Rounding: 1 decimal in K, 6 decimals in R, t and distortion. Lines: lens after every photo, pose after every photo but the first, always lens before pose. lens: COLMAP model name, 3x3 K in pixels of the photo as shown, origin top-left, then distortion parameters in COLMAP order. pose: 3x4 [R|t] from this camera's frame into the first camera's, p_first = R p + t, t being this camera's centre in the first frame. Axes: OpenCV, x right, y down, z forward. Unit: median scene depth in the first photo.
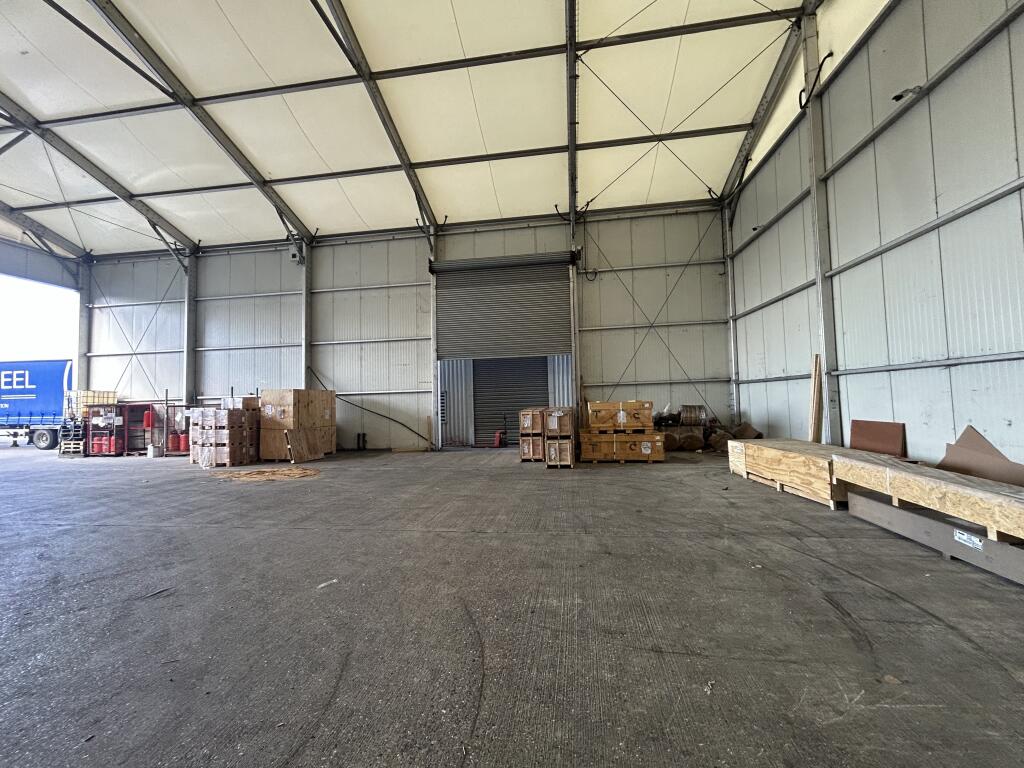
lens RADIAL K [[411.2, 0, 512.0], [0, 411.2, 384.6], [0, 0, 1]] dist [-0.000256, -0.000697]
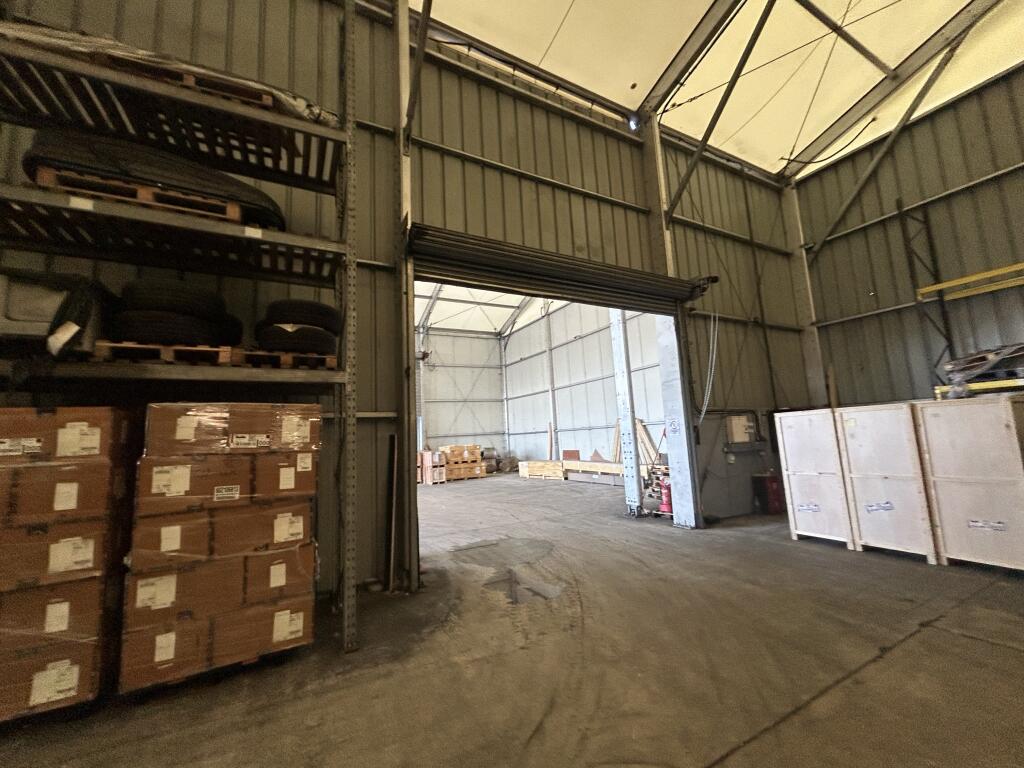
lens RADIAL K [[411.2, 0, 517.0], [0, 411.2, 390.7], [0, 0, 1]] dist [-0.000256, -0.000697]
pose [[0.792708, 0.061662, 0.606476, -0.683852], [0.004790, 0.994210, -0.107346, -0.003705], [-0.609583, 0.087999, 0.787823, -0.608017]]
